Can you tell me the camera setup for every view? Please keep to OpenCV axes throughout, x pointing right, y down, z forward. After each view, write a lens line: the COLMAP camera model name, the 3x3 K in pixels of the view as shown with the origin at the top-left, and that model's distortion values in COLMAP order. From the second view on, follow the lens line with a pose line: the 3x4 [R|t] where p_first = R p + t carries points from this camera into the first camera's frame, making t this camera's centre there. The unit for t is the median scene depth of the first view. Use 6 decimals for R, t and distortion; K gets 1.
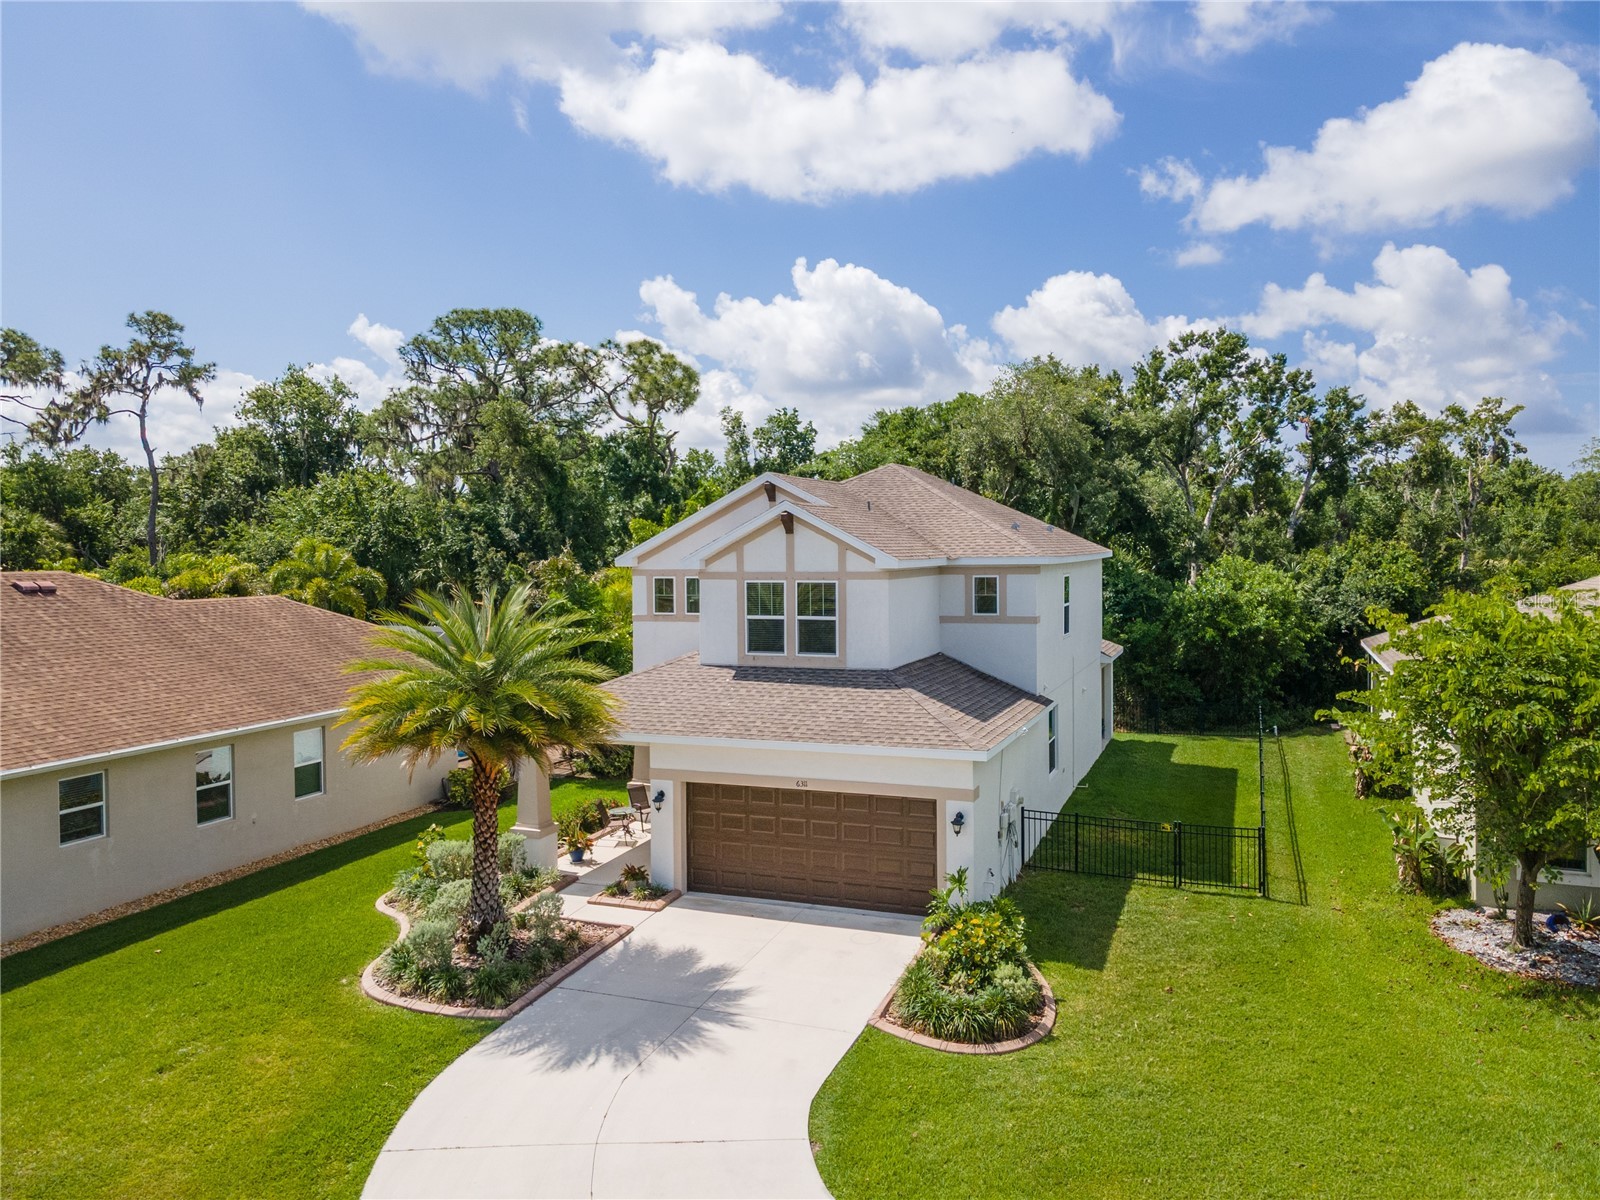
lens RADIAL K [[1190.6, 0, 812.6], [0, 1190.6, 598.8], [0, 0, 1]] dist [0.007821, 0.111575]
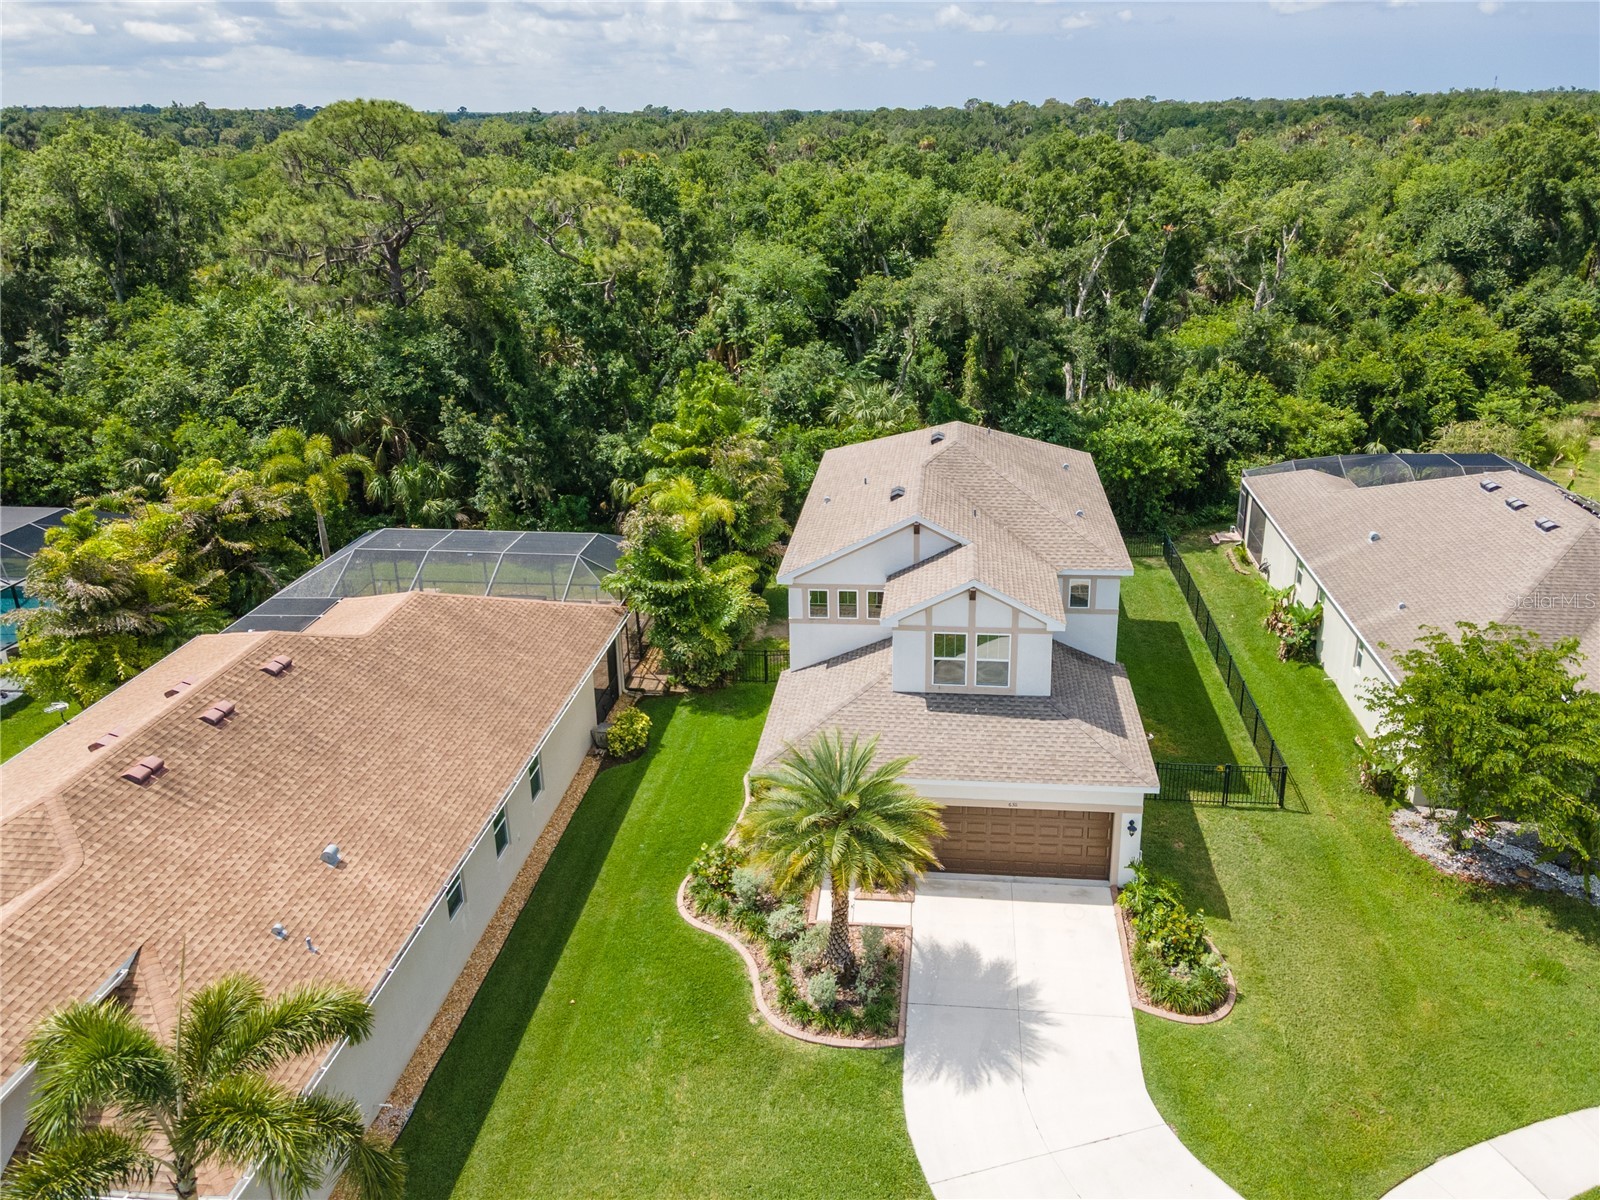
lens RADIAL K [[1198.2, 0, 848.2], [0, 1198.2, 547.5], [0, 0, 1]] dist [0.006238, 0.108613]
pose [[0.963525, -0.093954, 0.250583, -0.422540], [0.014695, 0.953509, 0.301005, -0.451140], [-0.267214, -0.286344, 0.920111, -0.112160]]
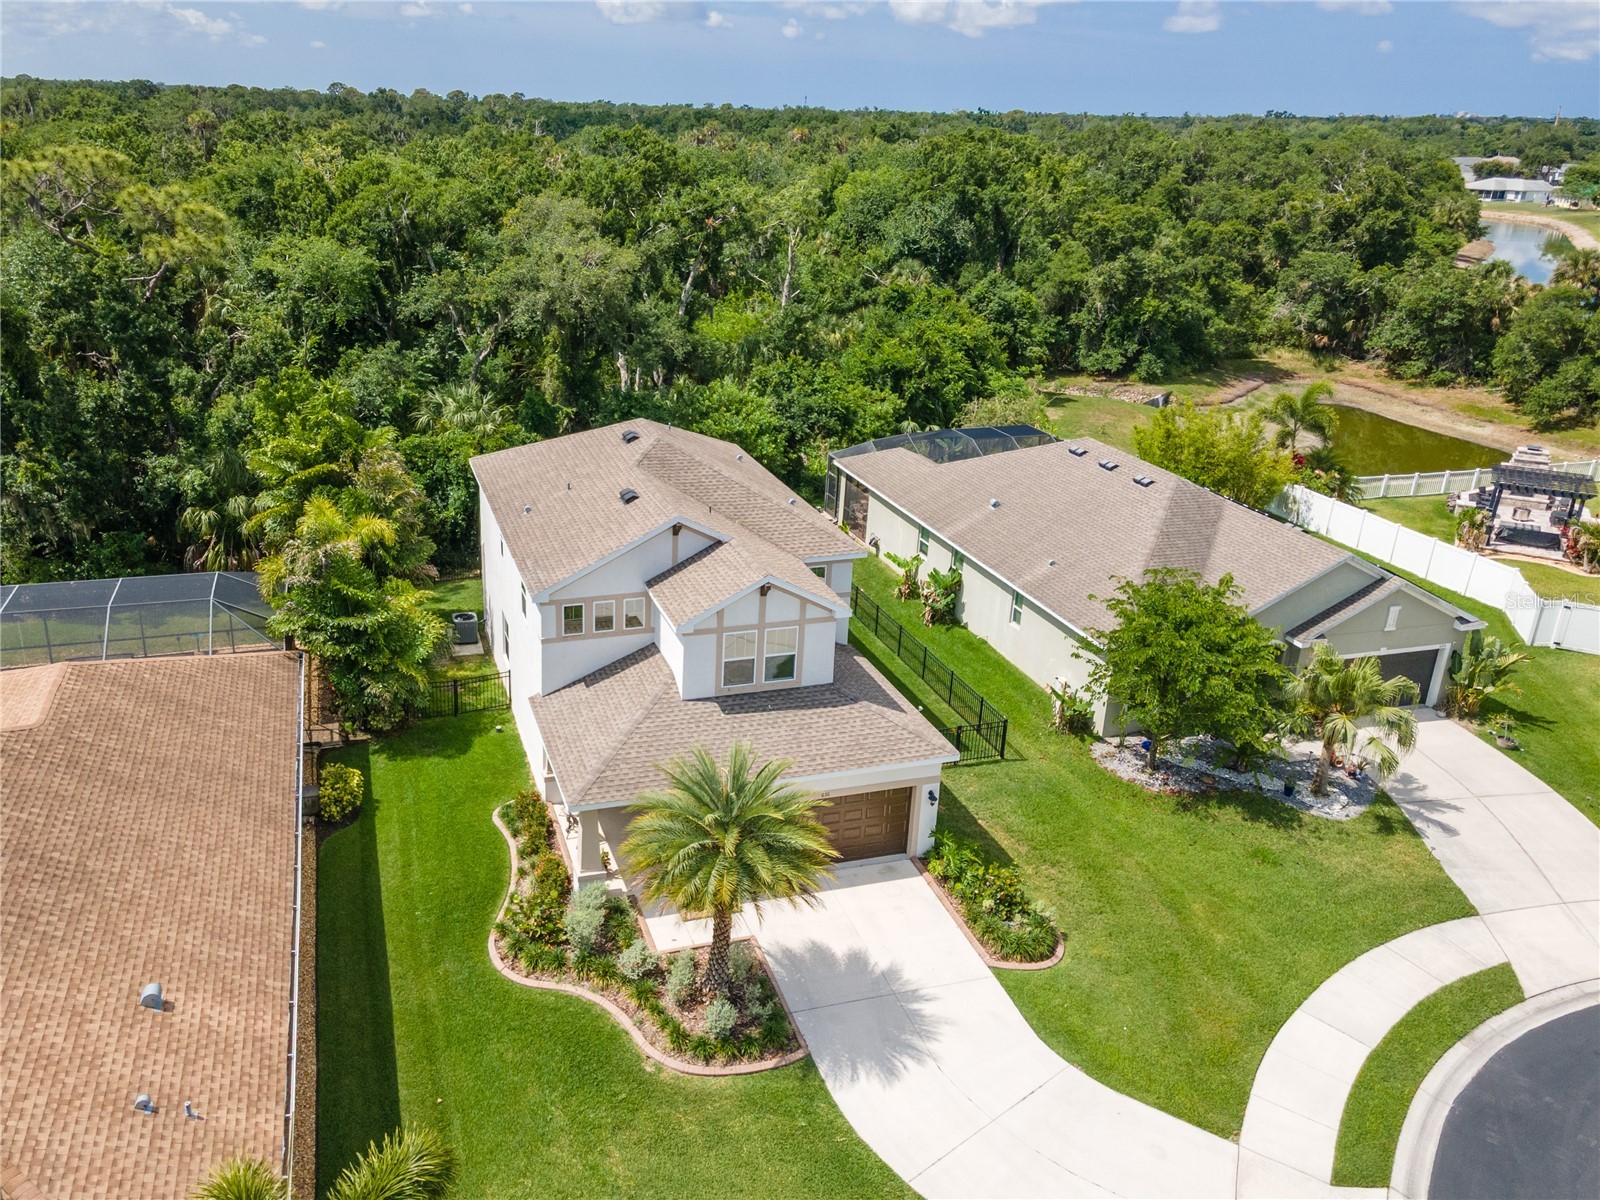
lens RADIAL K [[1216.6, 0, 706.0], [0, 1216.6, 557.5], [0, 0, 1]] dist [0.010374, 0.131143]
pose [[0.791688, -0.181574, 0.583319, -0.732045], [-0.008532, 0.951433, 0.307738, -0.440988], [-0.610866, -0.248610, 0.751689, 0.083002]]
